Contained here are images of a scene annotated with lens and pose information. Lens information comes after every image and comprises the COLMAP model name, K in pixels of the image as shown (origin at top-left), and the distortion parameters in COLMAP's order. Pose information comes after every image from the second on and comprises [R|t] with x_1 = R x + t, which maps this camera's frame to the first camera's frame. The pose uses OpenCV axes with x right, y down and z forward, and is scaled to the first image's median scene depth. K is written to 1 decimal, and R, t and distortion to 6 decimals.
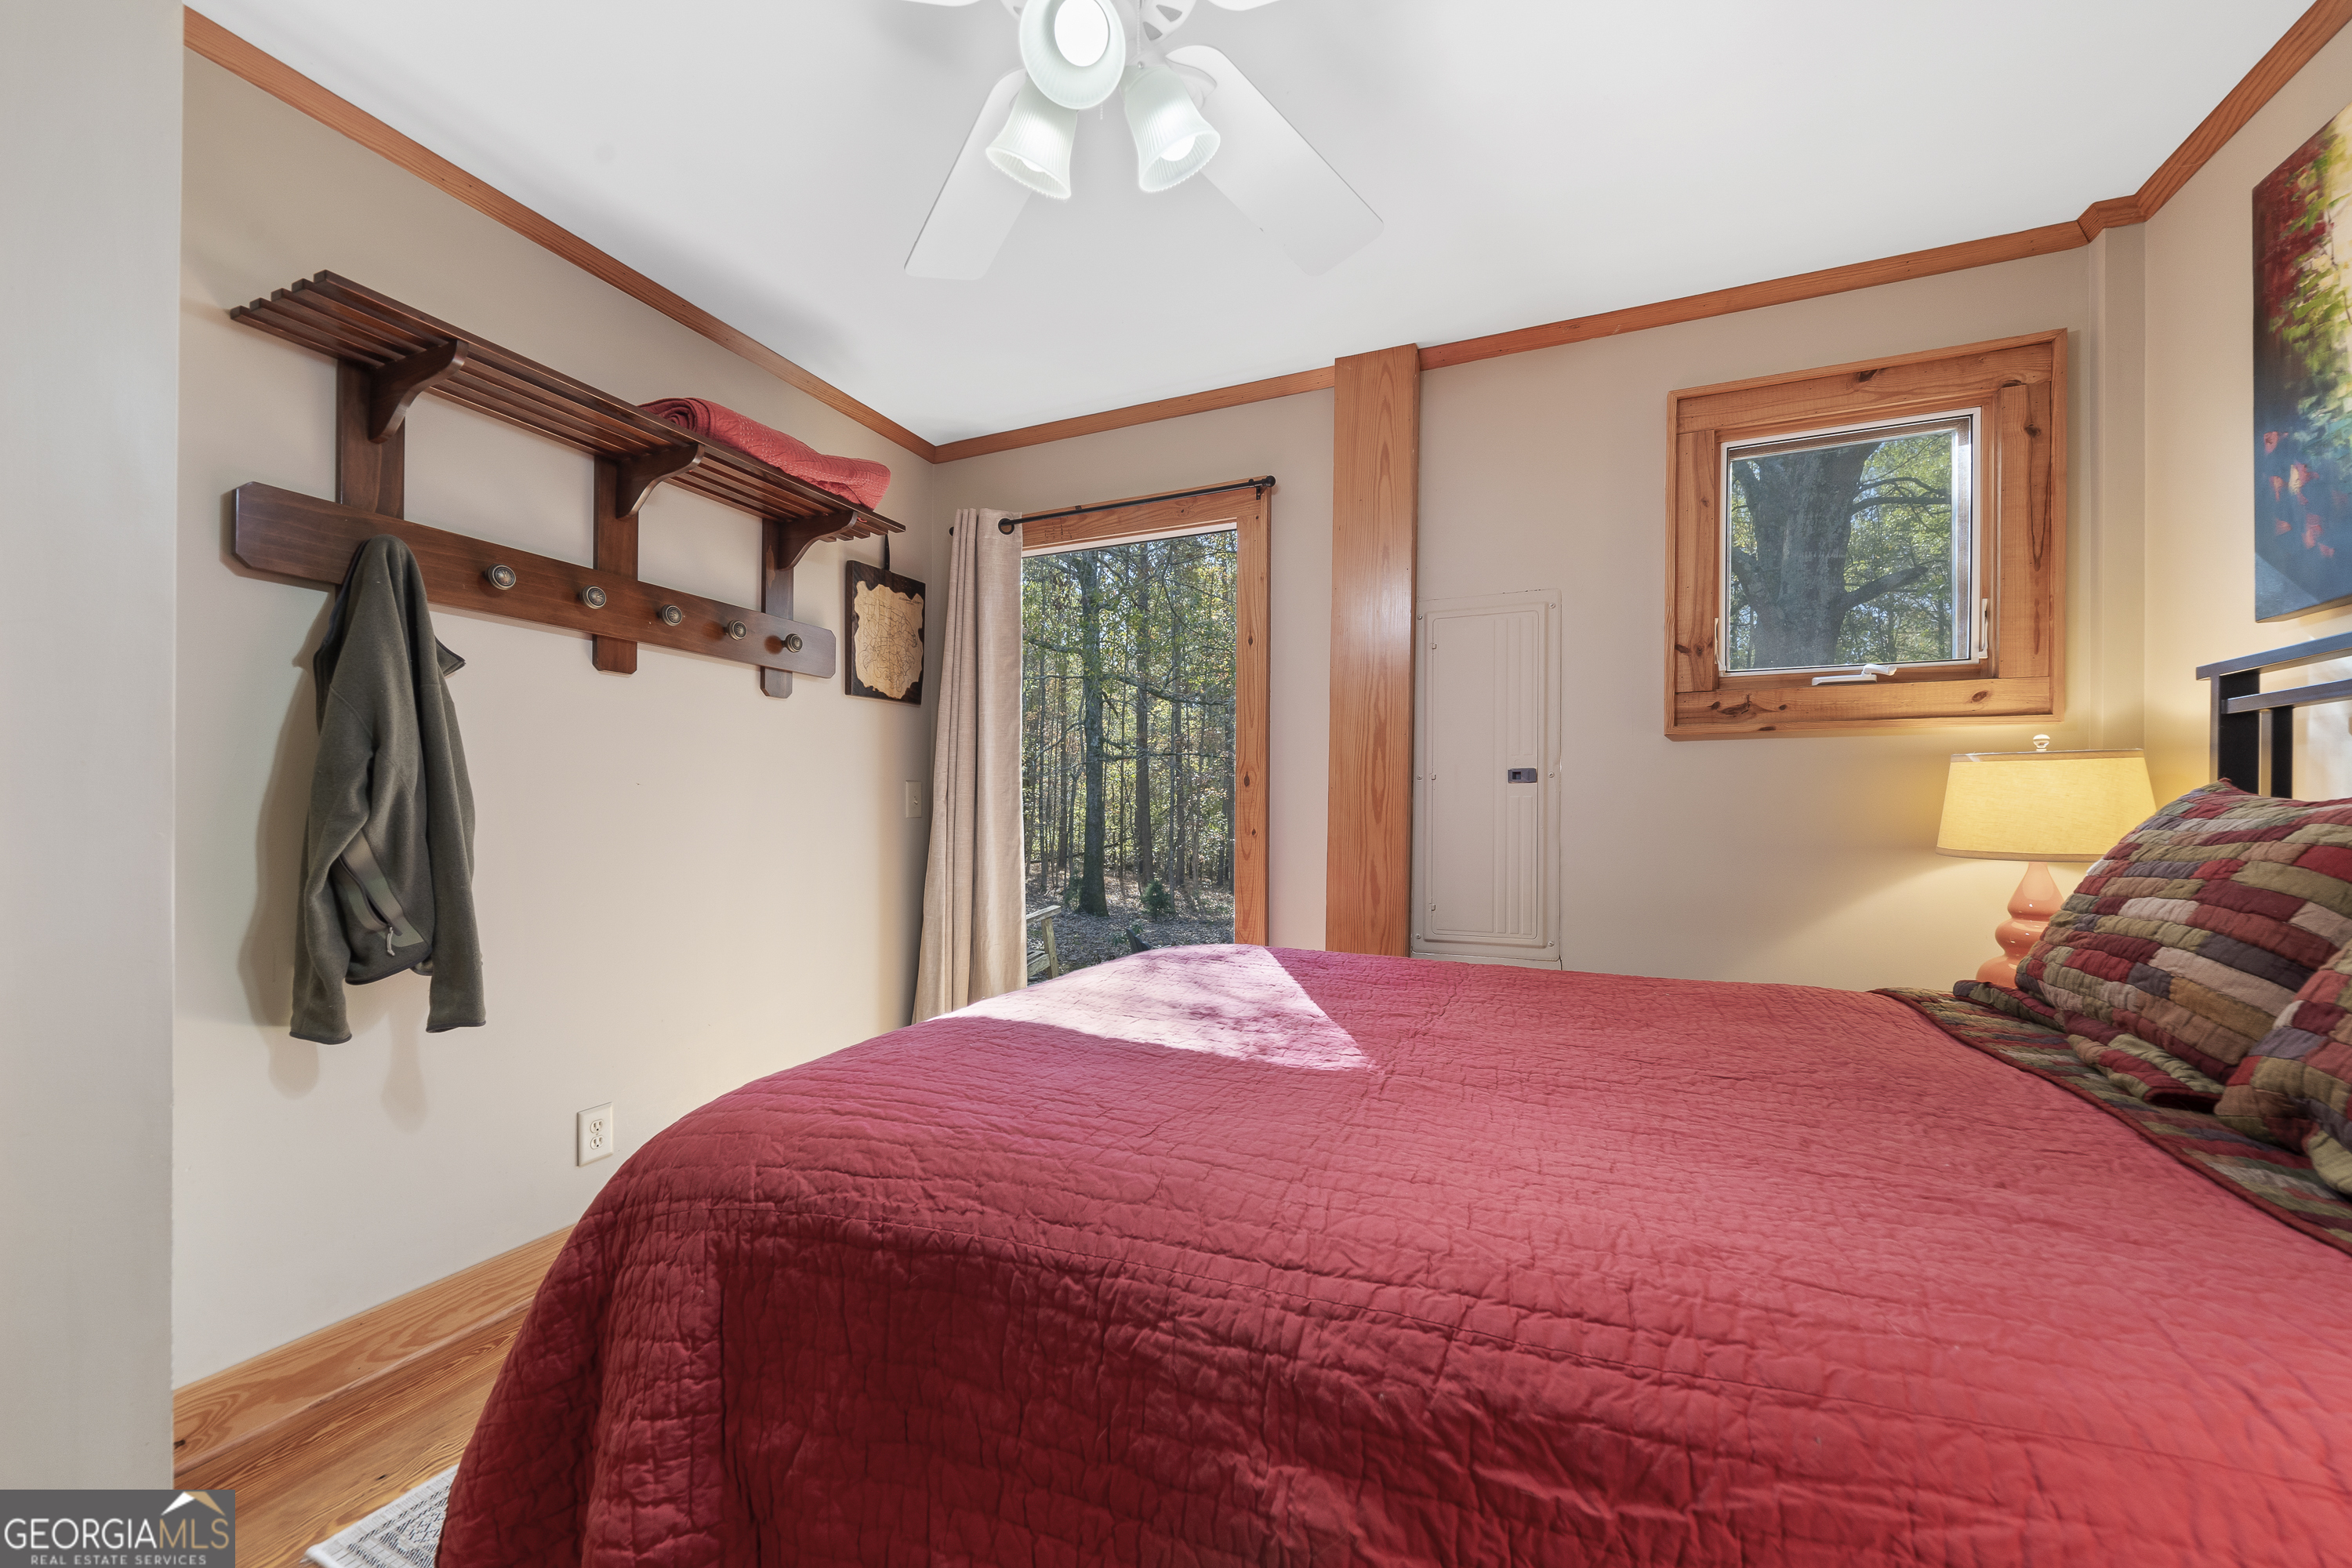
lens RADIAL K [[897.2, 0, 1210.5], [0, 897.2, 812.6], [0, 0, 1]] dist [-0.003346, -0.000006]
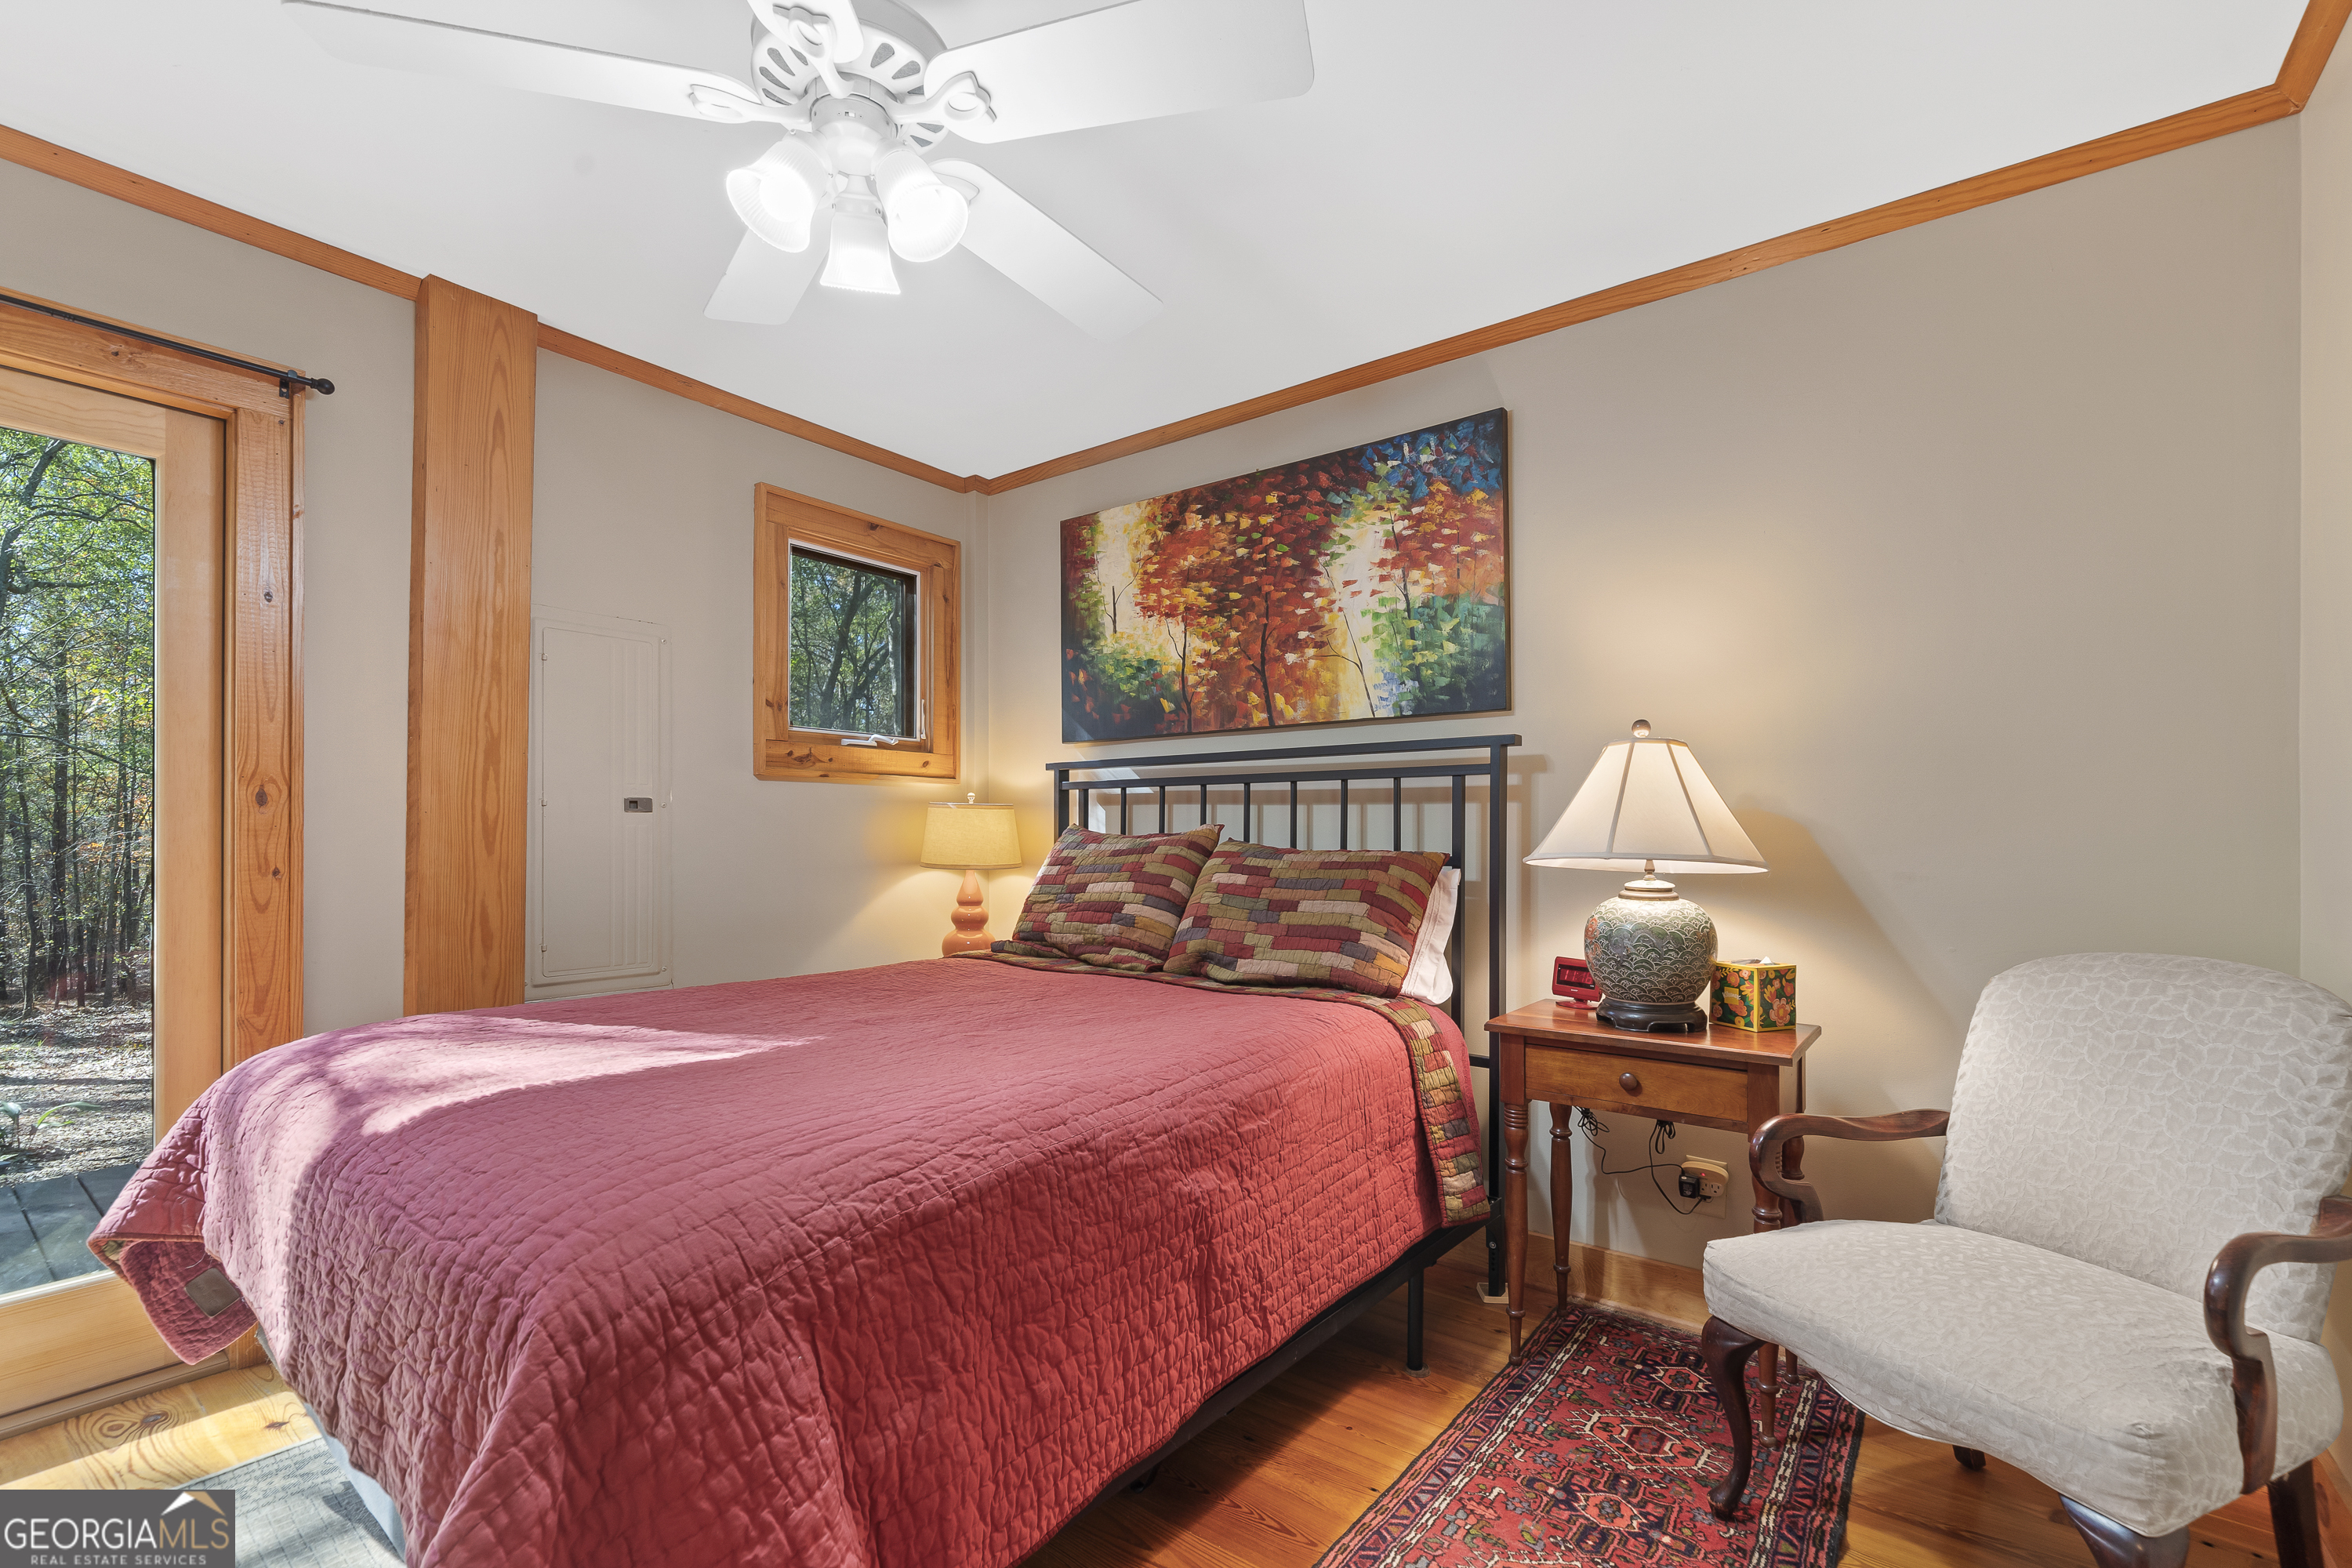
lens RADIAL K [[960.0, 0, 1217.8], [0, 960.0, 832.1], [0, 0, 1]] dist [-0.001845, -0.000323]
pose [[0.227629, 0.004003, 0.973740, -0.610119], [0.000944, 0.999990, -0.004332, -0.006295], [-0.973747, 0.001905, 0.227623, 0.142103]]
